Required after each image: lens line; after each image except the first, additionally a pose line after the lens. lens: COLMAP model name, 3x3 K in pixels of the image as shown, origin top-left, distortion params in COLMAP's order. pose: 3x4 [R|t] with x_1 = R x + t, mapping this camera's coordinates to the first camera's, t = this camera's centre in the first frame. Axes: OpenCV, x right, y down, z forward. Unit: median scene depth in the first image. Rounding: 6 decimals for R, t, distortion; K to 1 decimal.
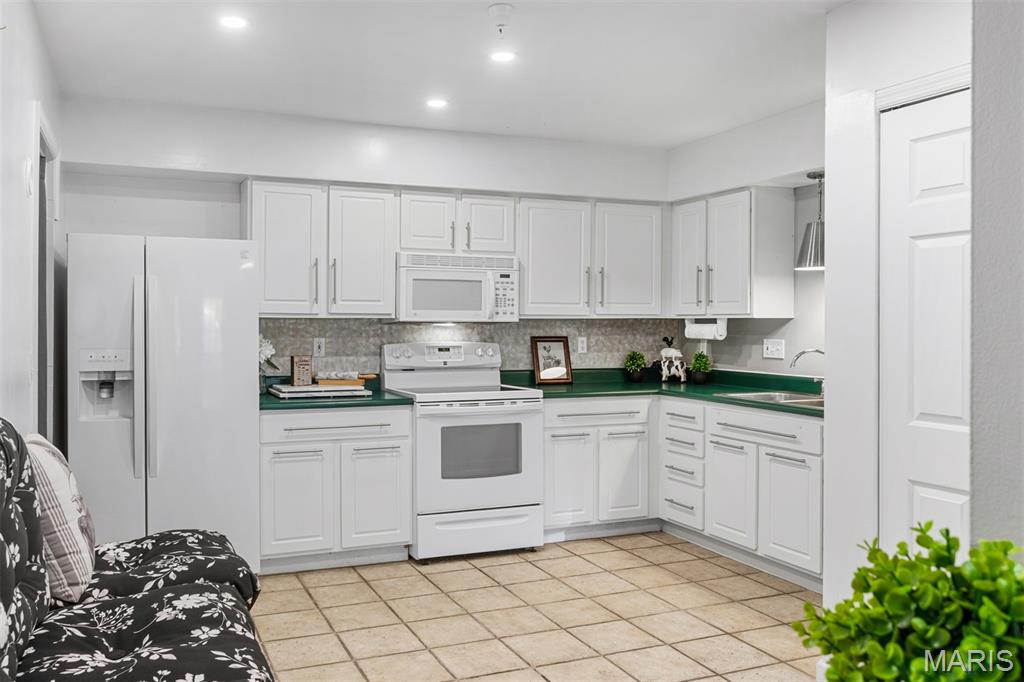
lens RADIAL K [[810.3, 0, 458.3], [0, 810.3, 334.1], [0, 0, 1]] dist [0.003431, 0.005641]
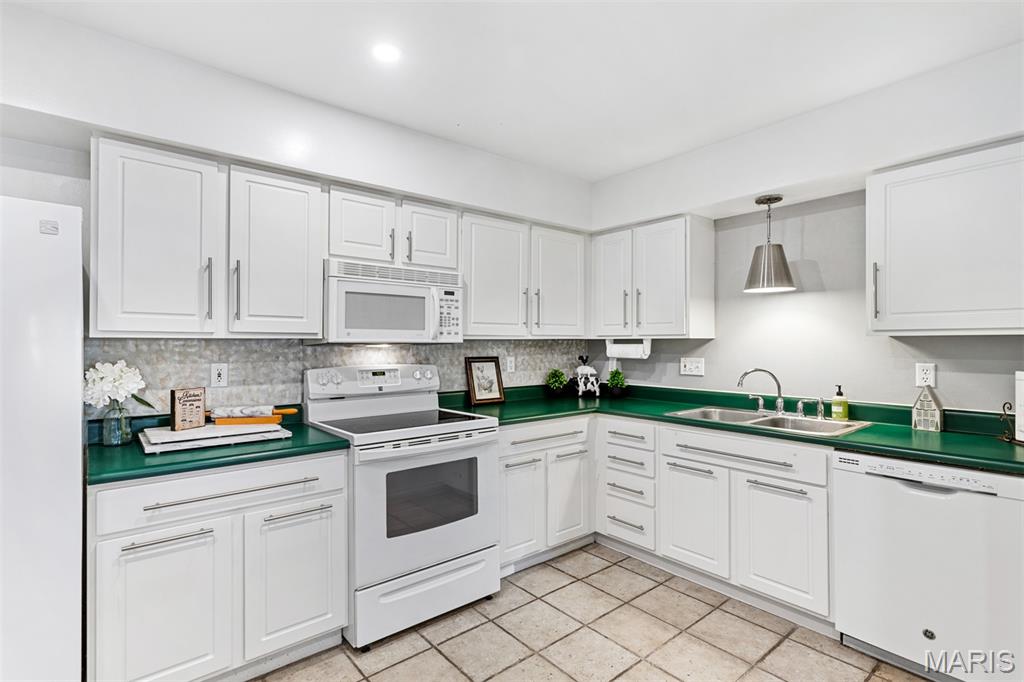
lens RADIAL K [[487.0, 0, 518.9], [0, 487.0, 341.2], [0, 0, 1]] dist [0.003091, 0.003711]
pose [[0.943659, -0.001716, 0.330916, -0.052572], [0.007022, 0.999865, -0.014840, -0.008314], [-0.330846, 0.016327, 0.943543, 0.459108]]
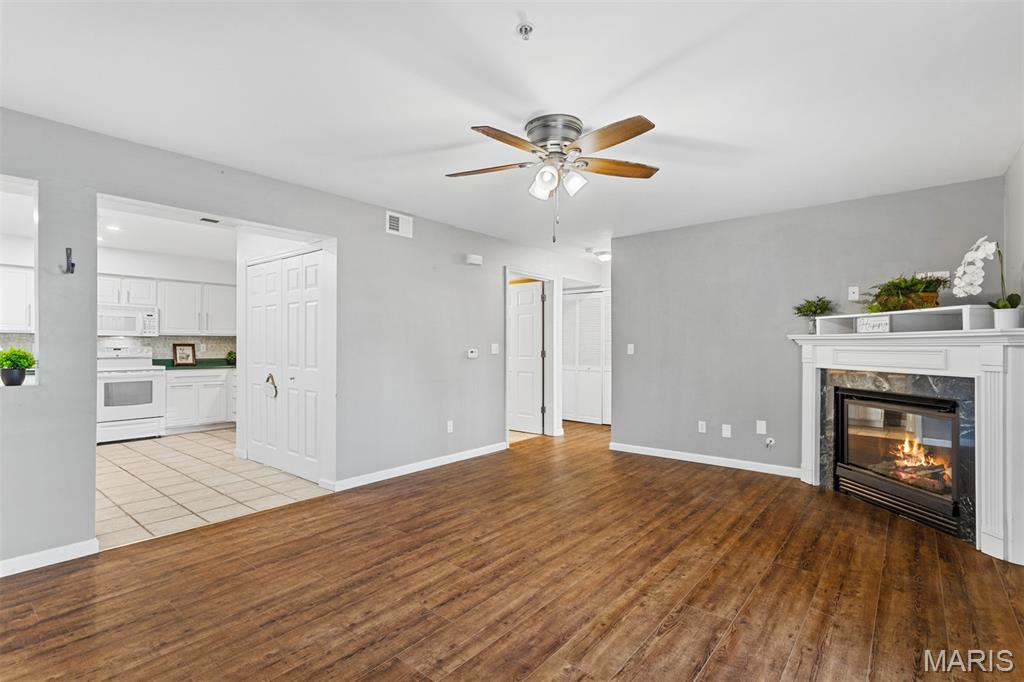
lens RADIAL K [[487.0, 0, 513.7], [0, 487.0, 342.6], [0, 0, 1]] dist [0.003091, 0.003711]
pose [[0.878491, 0.003964, 0.477742, 0.298854], [0.008056, 0.999700, -0.023109, 0.041900], [-0.477691, 0.024150, 0.878196, -0.650948]]
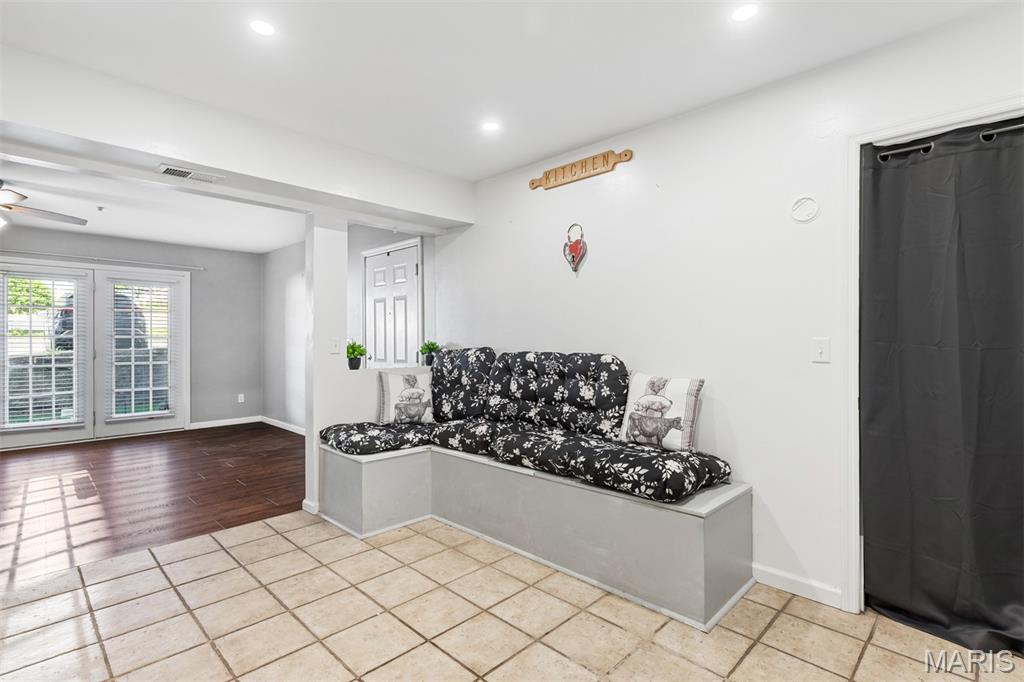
lens RADIAL K [[487.0, 0, 525.4], [0, 487.0, 341.6], [0, 0, 1]] dist [0.003091, 0.003711]
pose [[-0.909252, 0.000742, -0.416245, 0.144403], [-0.009752, 0.999686, 0.023084, 0.008529], [0.416131, 0.025049, -0.908959, 0.881964]]
